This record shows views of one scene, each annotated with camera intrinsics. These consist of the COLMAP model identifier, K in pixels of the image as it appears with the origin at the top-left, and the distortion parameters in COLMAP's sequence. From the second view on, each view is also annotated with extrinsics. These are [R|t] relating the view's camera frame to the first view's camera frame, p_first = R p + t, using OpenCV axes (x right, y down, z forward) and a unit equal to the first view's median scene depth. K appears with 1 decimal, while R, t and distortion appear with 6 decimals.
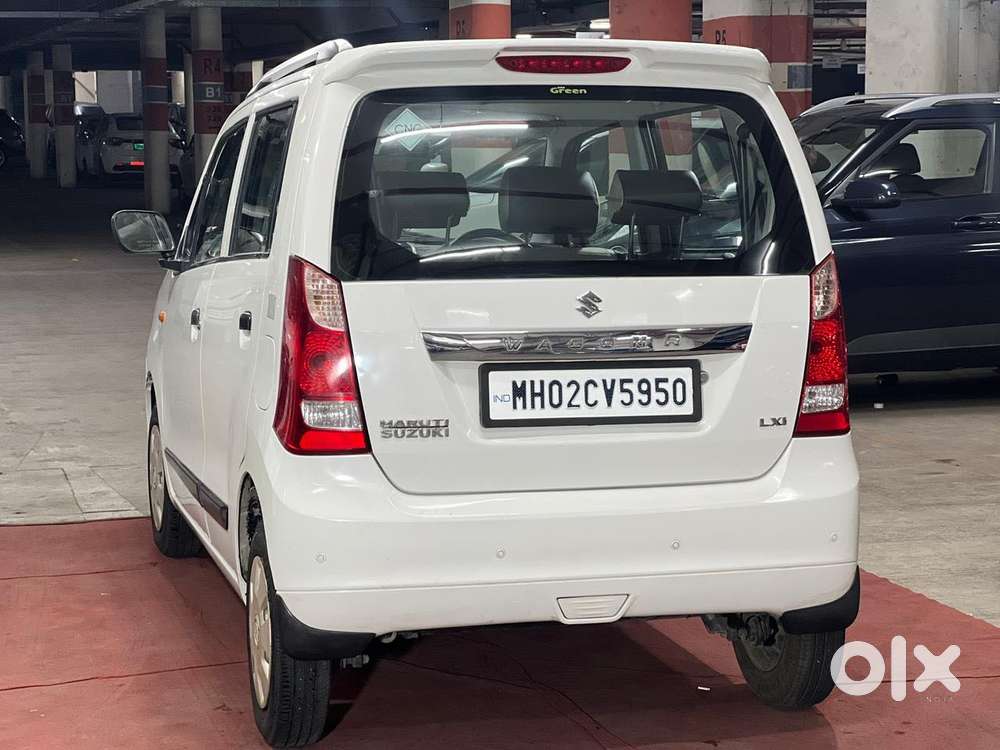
lens RADIAL K [[2274.8, 0, 497.6], [0, 2274.8, 370.7], [0, 0, 1]] dist [0.184338, 0.000000]
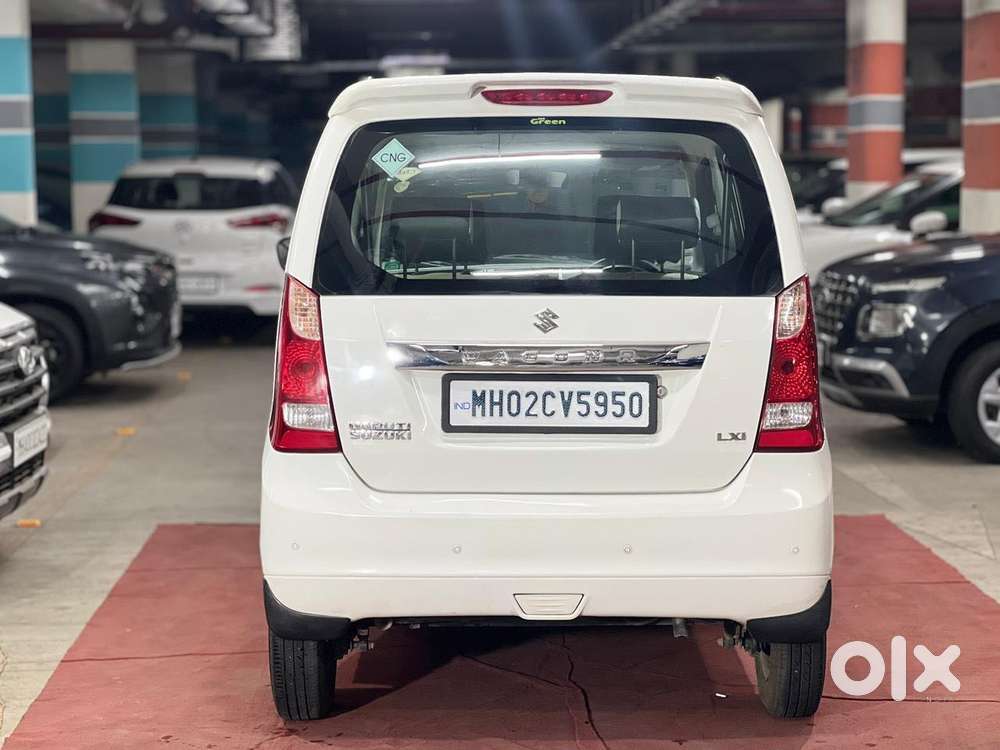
lens RADIAL K [[2274.8, 0, 502.0], [0, 2274.8, 385.2], [0, 0, 1]] dist [0.184338, 0.000000]
pose [[0.967617, 0.024618, -0.251218, 0.286475], [-0.027479, 0.999591, -0.007885, 0.010139], [0.250921, 0.014533, 0.967898, -0.040035]]
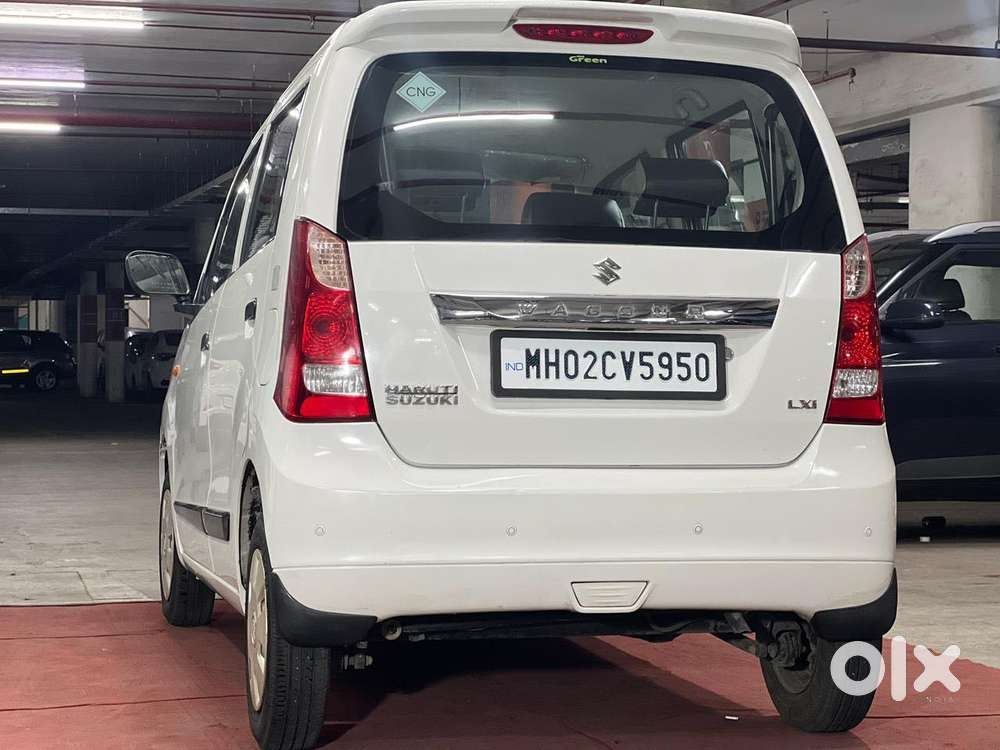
lens RADIAL K [[2274.8, 0, 495.2], [0, 2274.8, 359.5], [0, 0, 1]] dist [0.184338, 0.000000]
pose [[0.999684, 0.009491, -0.023273, 0.015681], [-0.012104, 0.993309, -0.114855, 0.116402], [0.022027, 0.115100, 0.993110, 0.056605]]
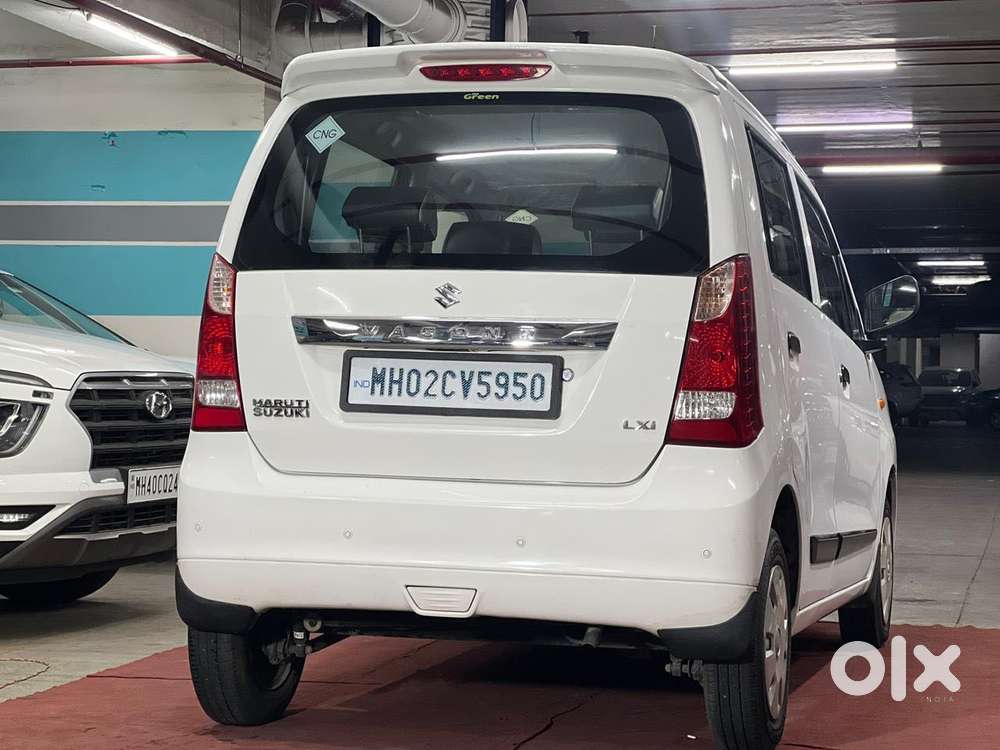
lens RADIAL K [[2274.8, 0, 500.7], [0, 2274.8, 373.2], [0, 0, 1]] dist [0.184338, 0.000000]
pose [[0.860420, 0.017955, -0.509270, 0.571058], [-0.081430, 0.991381, -0.102625, 0.106278], [0.503038, 0.129771, 0.854466, 0.148555]]
